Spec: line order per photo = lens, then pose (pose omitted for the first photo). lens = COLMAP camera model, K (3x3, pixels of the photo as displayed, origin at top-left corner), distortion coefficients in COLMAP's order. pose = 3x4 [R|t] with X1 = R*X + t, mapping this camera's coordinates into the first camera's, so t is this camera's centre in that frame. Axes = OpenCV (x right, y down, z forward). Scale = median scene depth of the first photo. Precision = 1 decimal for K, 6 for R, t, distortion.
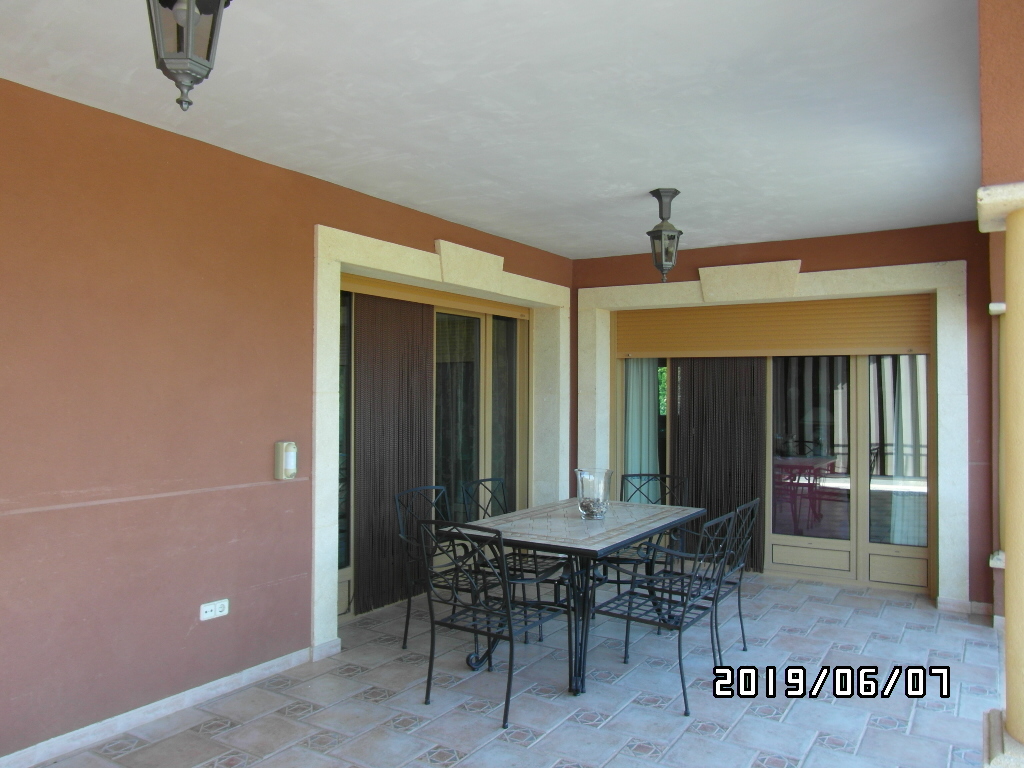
lens RADIAL K [[774.9, 0, 512.5], [0, 774.9, 385.6], [0, 0, 1]] dist [-0.032680, 0.039067]
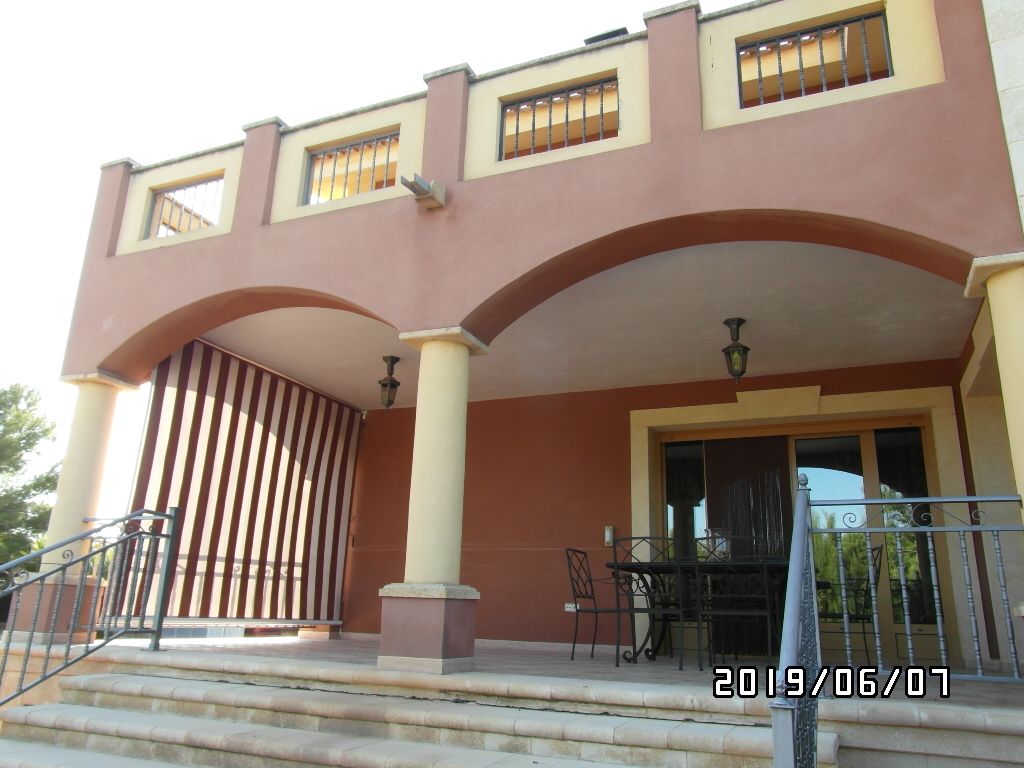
lens RADIAL K [[774.9, 0, 523.7], [0, 774.9, 382.2], [0, 0, 1]] dist [-0.032680, 0.039067]
pose [[0.161530, -0.287367, -0.944102, 1.608515], [-0.015668, 0.955798, -0.293608, 0.301762], [0.986743, 0.062218, 0.149888, 0.489764]]
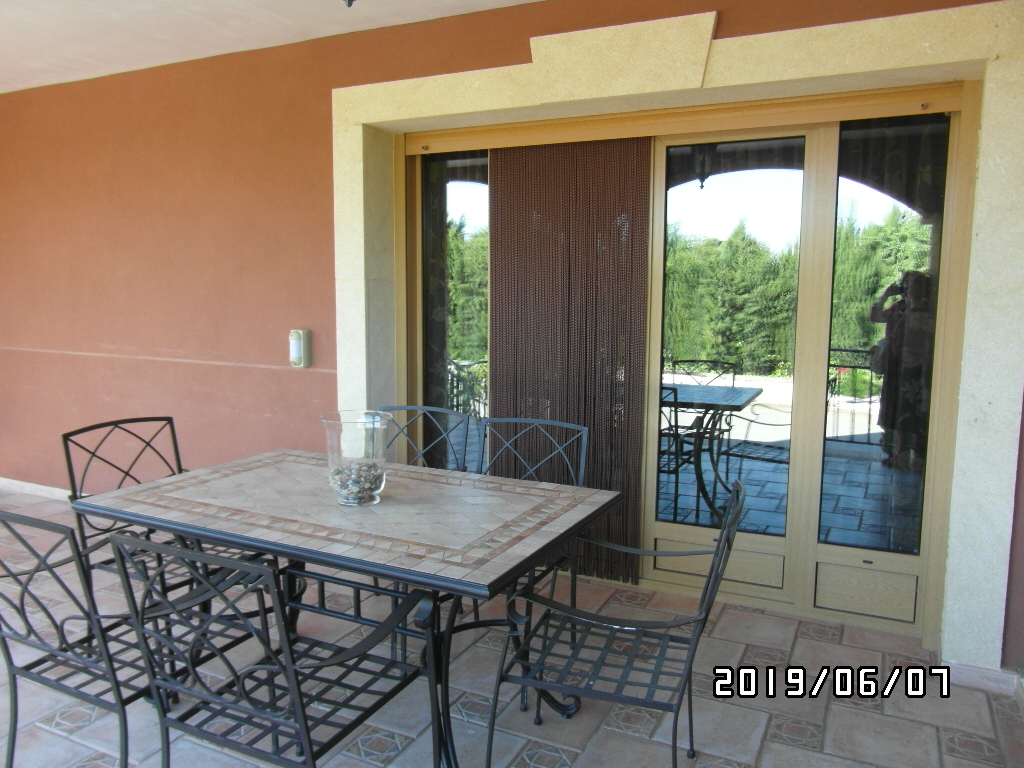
lens RADIAL K [[774.9, 0, 519.5], [0, 774.9, 378.9], [0, 0, 1]] dist [-0.032680, 0.039067]
pose [[0.111851, 0.110295, -0.987585, 0.735053], [0.003540, 0.993771, 0.111386, 0.027046], [0.993719, -0.015954, 0.110764, 1.187478]]
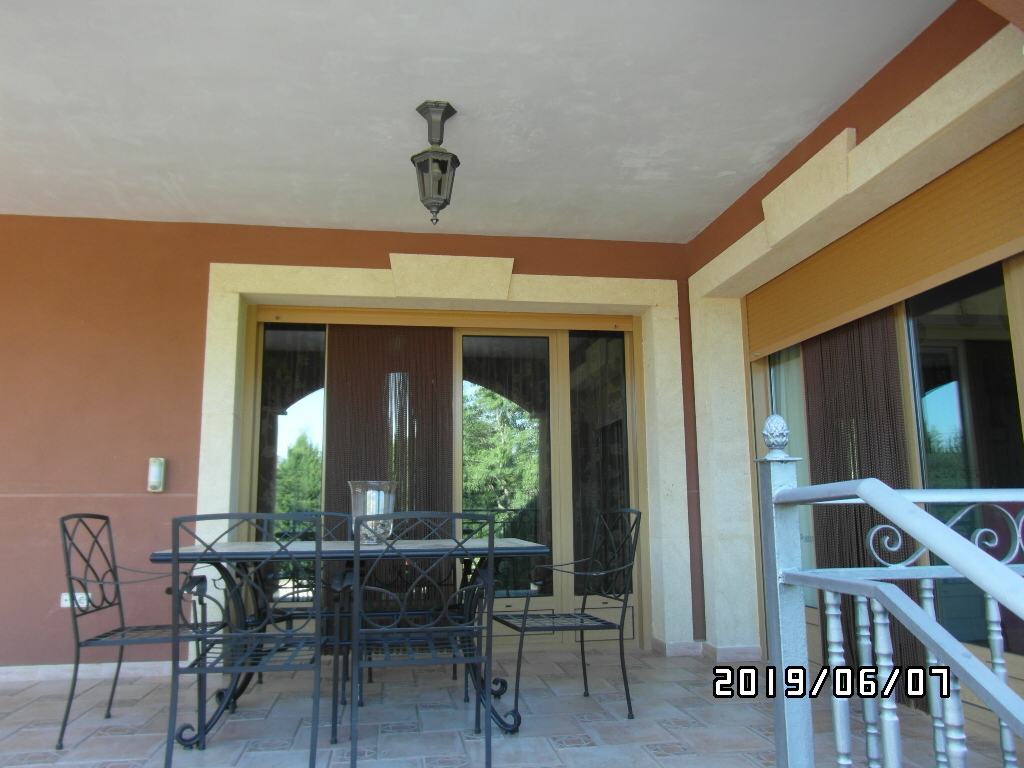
lens RADIAL K [[774.9, 0, 513.9], [0, 774.9, 387.4], [0, 0, 1]] dist [-0.032680, 0.039067]
pose [[0.652846, -0.131686, -0.745957, 0.887117], [0.021005, 0.987541, -0.155951, 0.158149], [0.757200, 0.086143, 0.647478, 0.674013]]
